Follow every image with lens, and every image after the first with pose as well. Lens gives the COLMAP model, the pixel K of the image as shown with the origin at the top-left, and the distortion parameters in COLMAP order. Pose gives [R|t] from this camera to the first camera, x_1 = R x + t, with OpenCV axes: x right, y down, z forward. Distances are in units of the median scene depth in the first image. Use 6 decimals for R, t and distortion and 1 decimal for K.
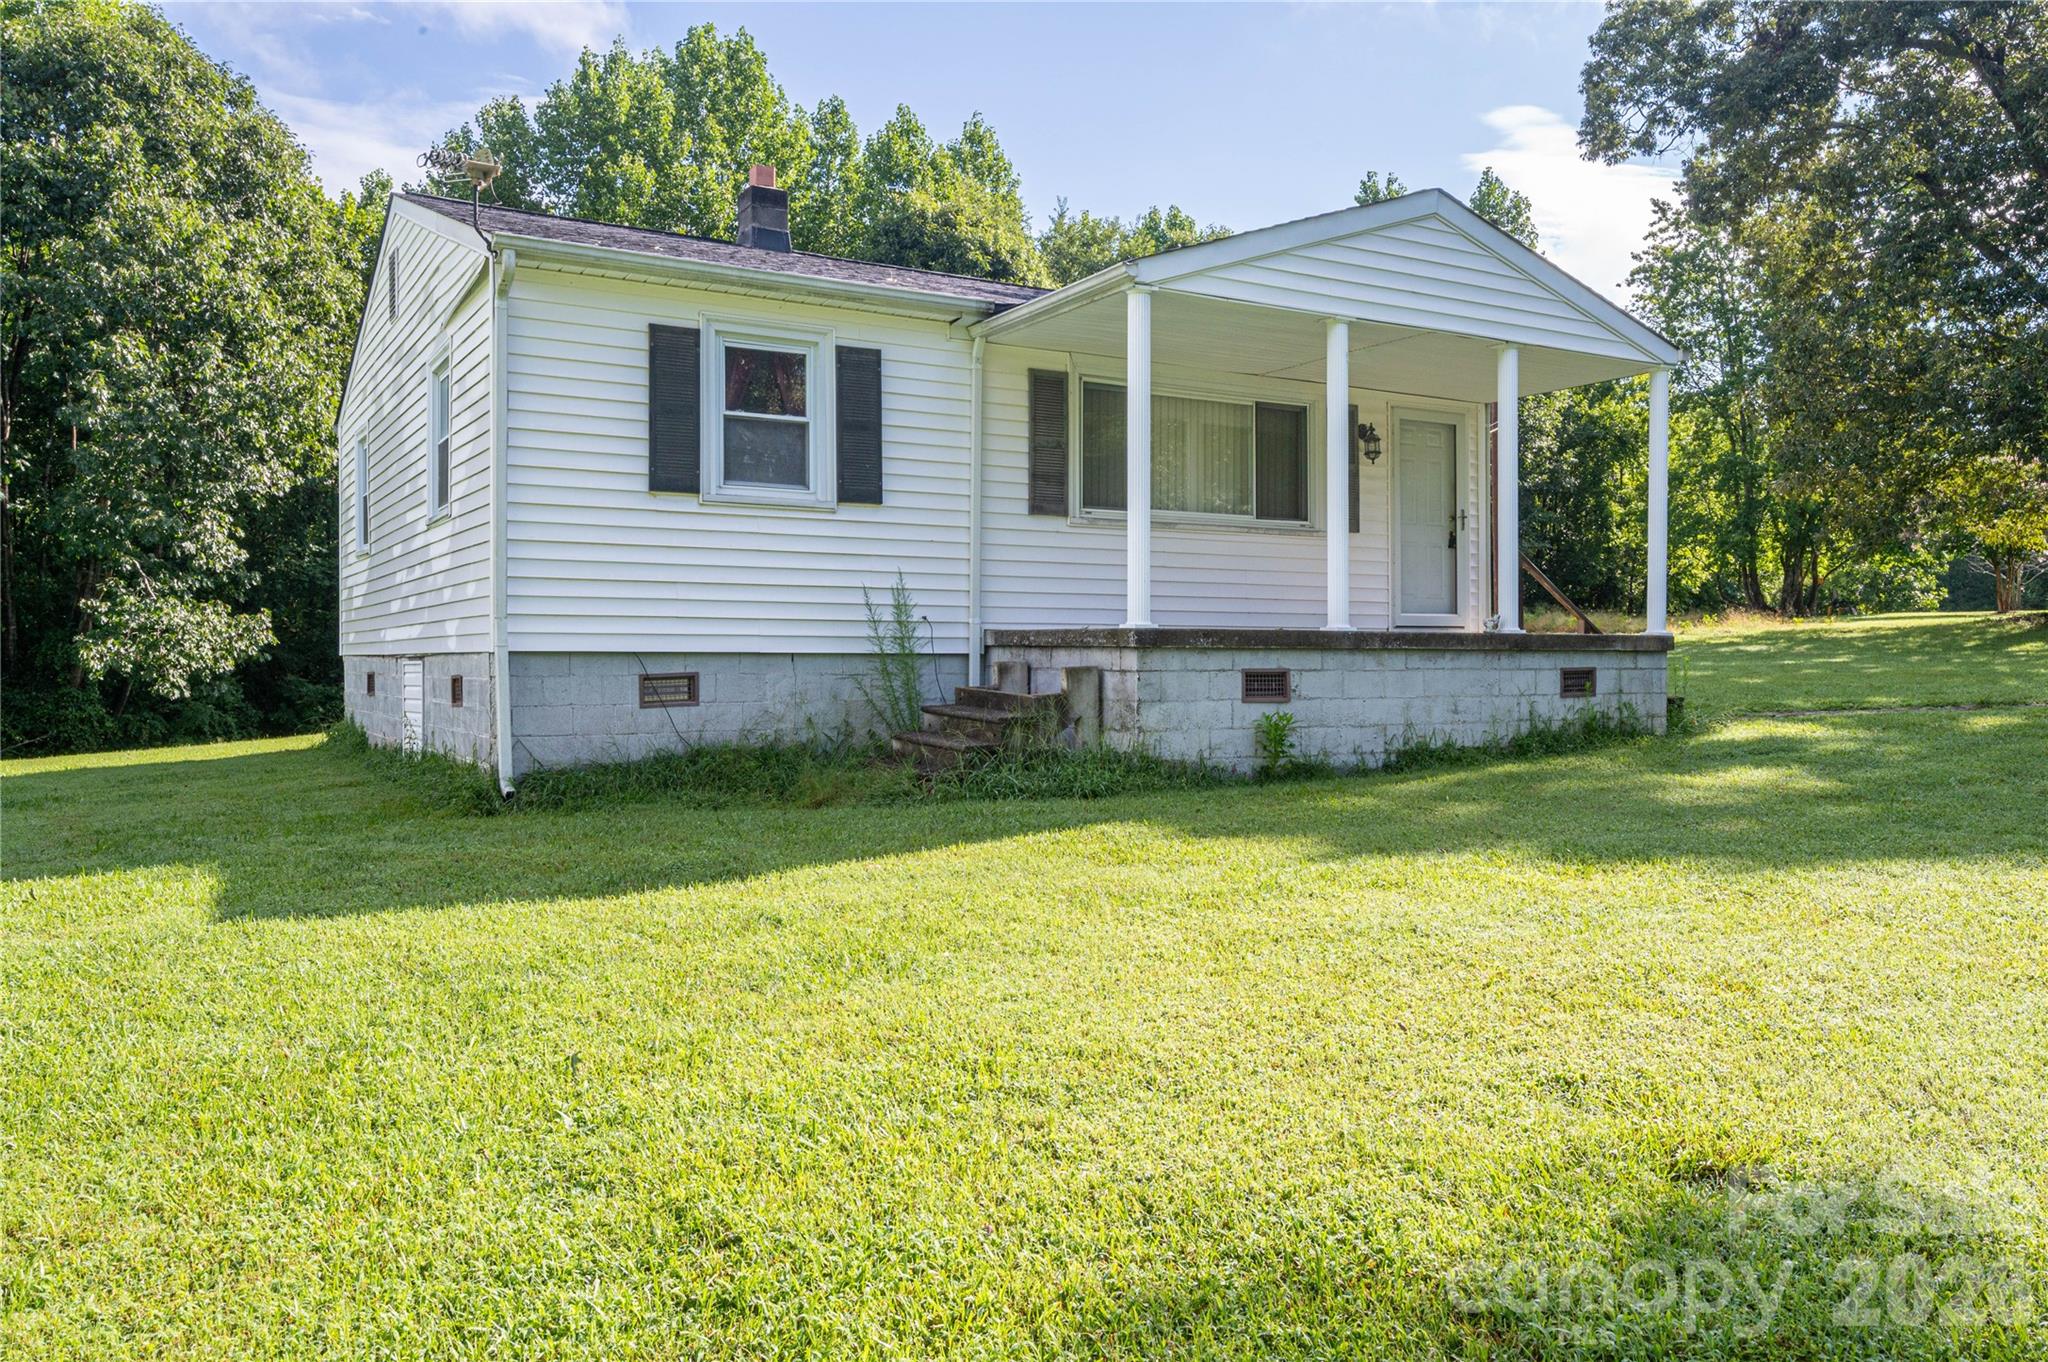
lens RADIAL K [[1489.8, 0, 1014.3], [0, 1489.8, 681.5], [0, 0, 1]] dist [-0.000546, 0.000383]
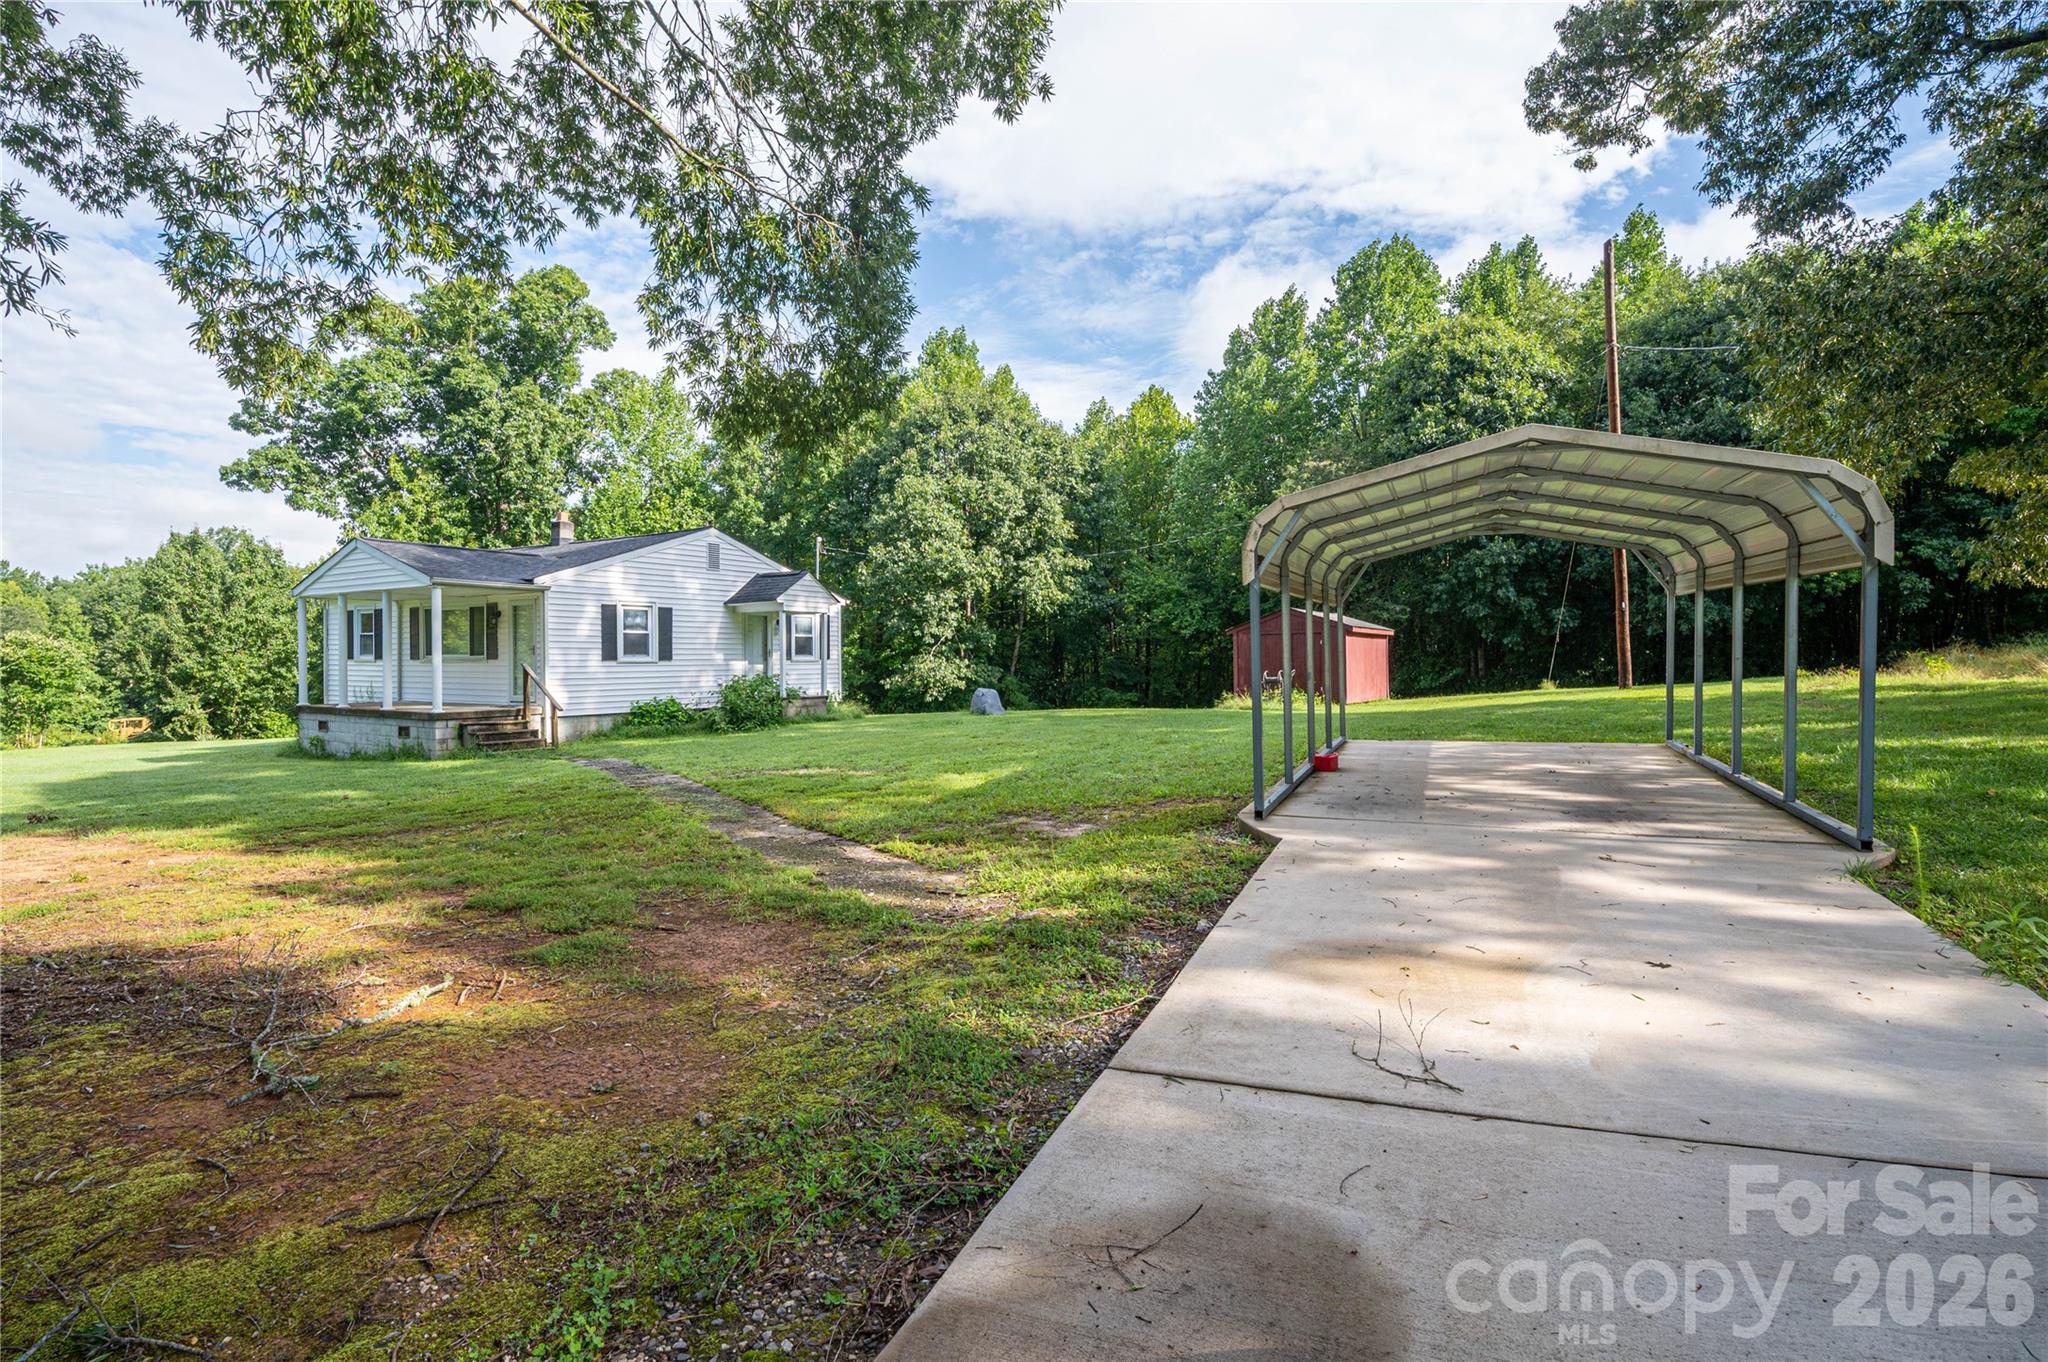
lens RADIAL K [[1004.6, 0, 1002.2], [0, 1004.6, 671.4], [0, 0, 1]] dist [0.000886, -0.000110]
pose [[0.452889, 0.010605, -0.891504, 0.895169], [-0.010578, 0.999923, 0.006521, -0.046260], [0.891504, 0.006477, 0.452966, 0.460941]]
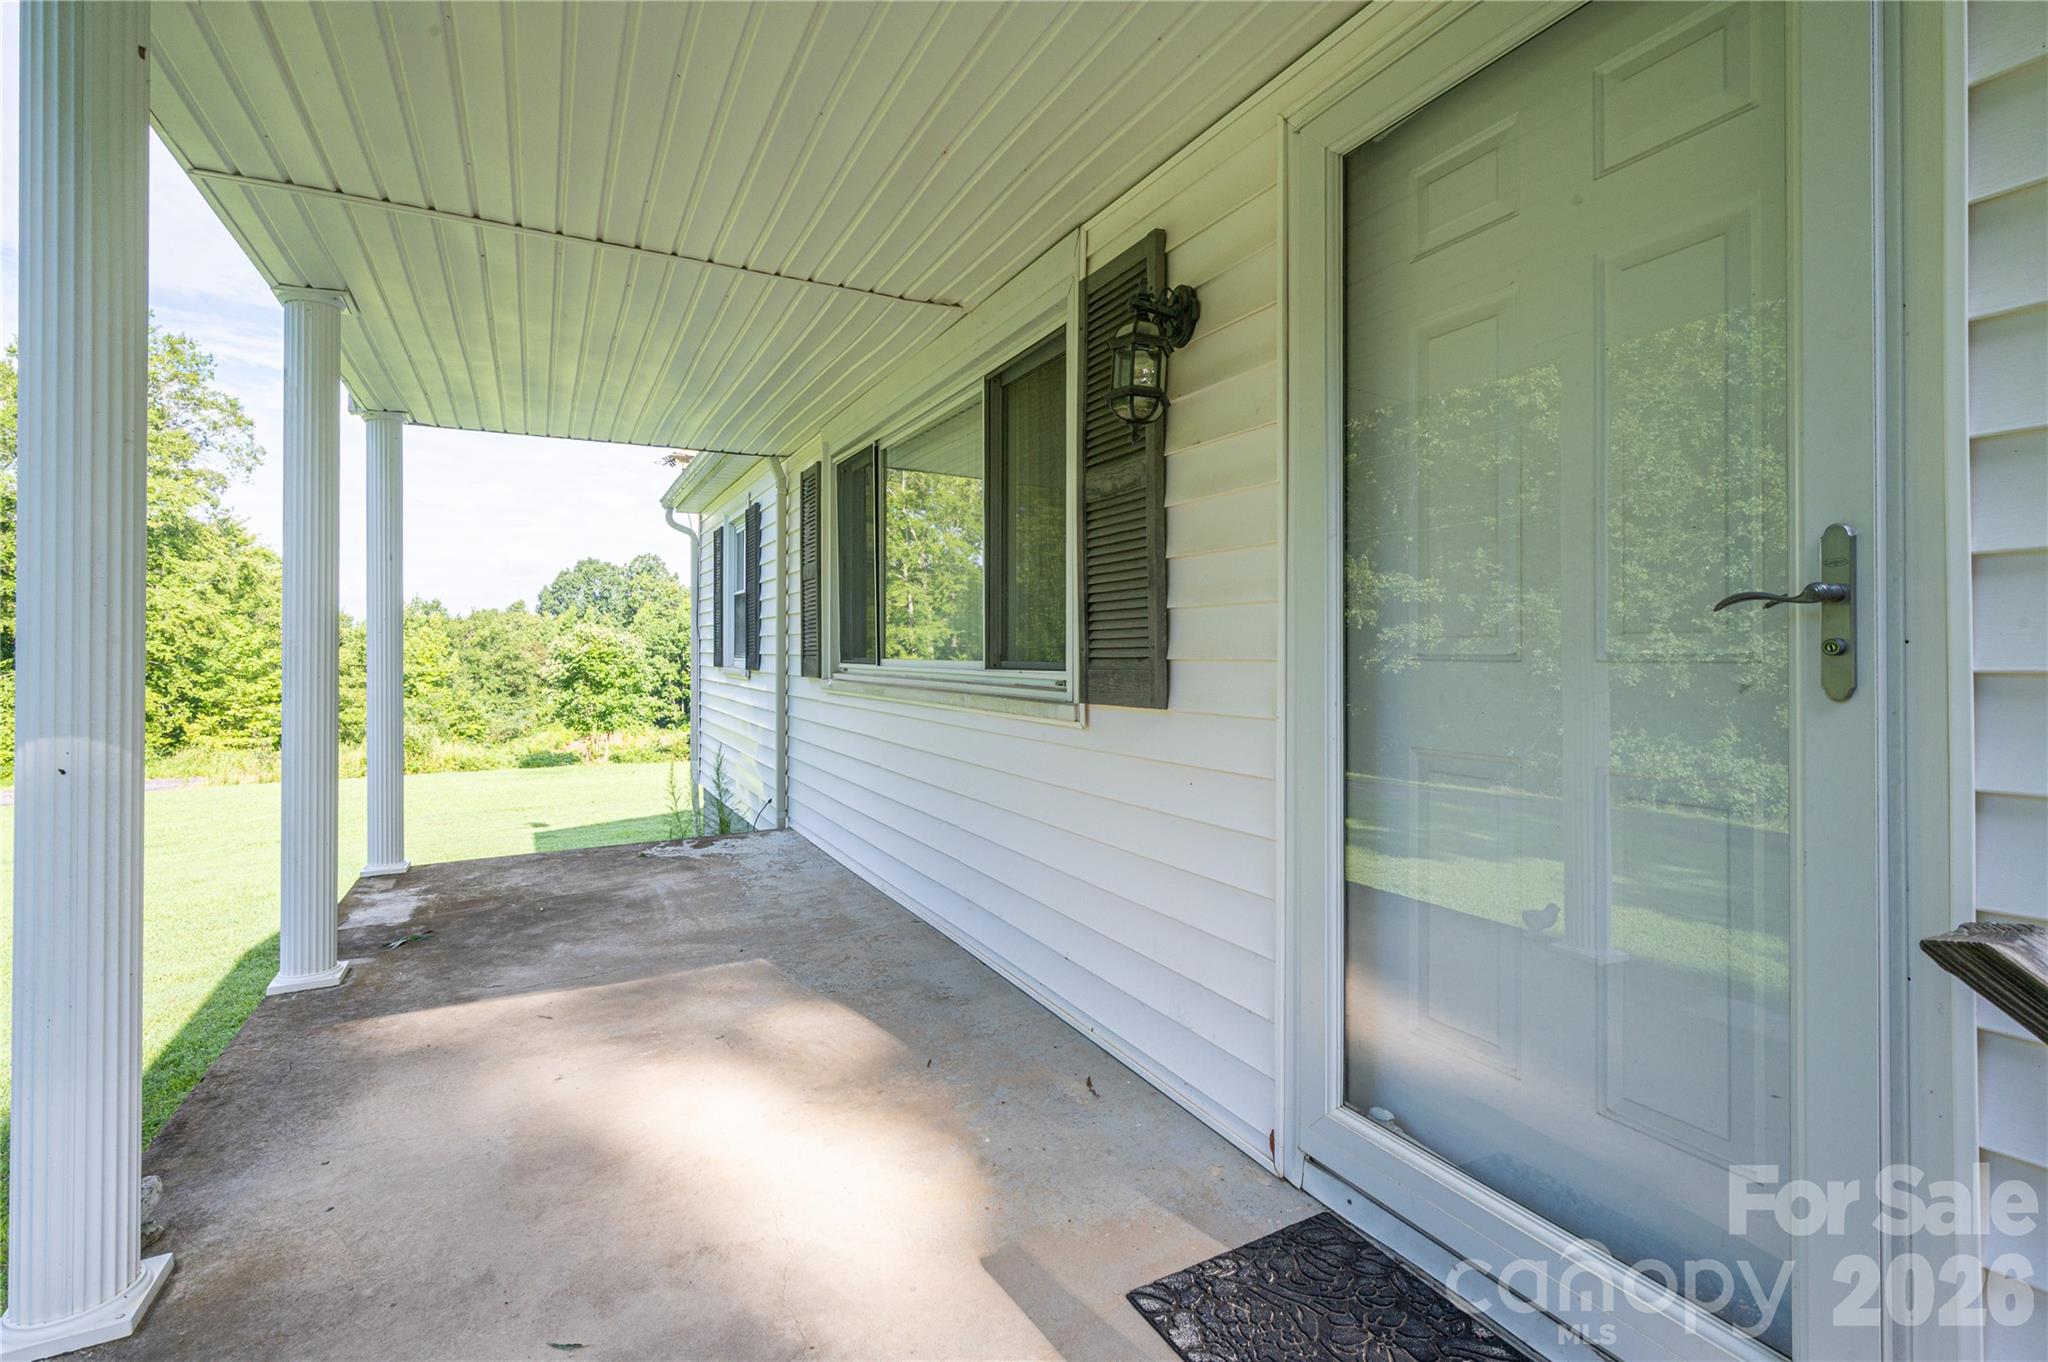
lens RADIAL K [[924.1, 0, 1023.8], [0, 924.1, 652.1], [0, 0, 1]] dist [0.000052, 0.000002]
pose [[-0.038933, 0.000279, -0.999242, 0.182295], [-0.011705, 0.999931, 0.000735, -0.050806], [0.999173, 0.011725, -0.038928, 0.455570]]
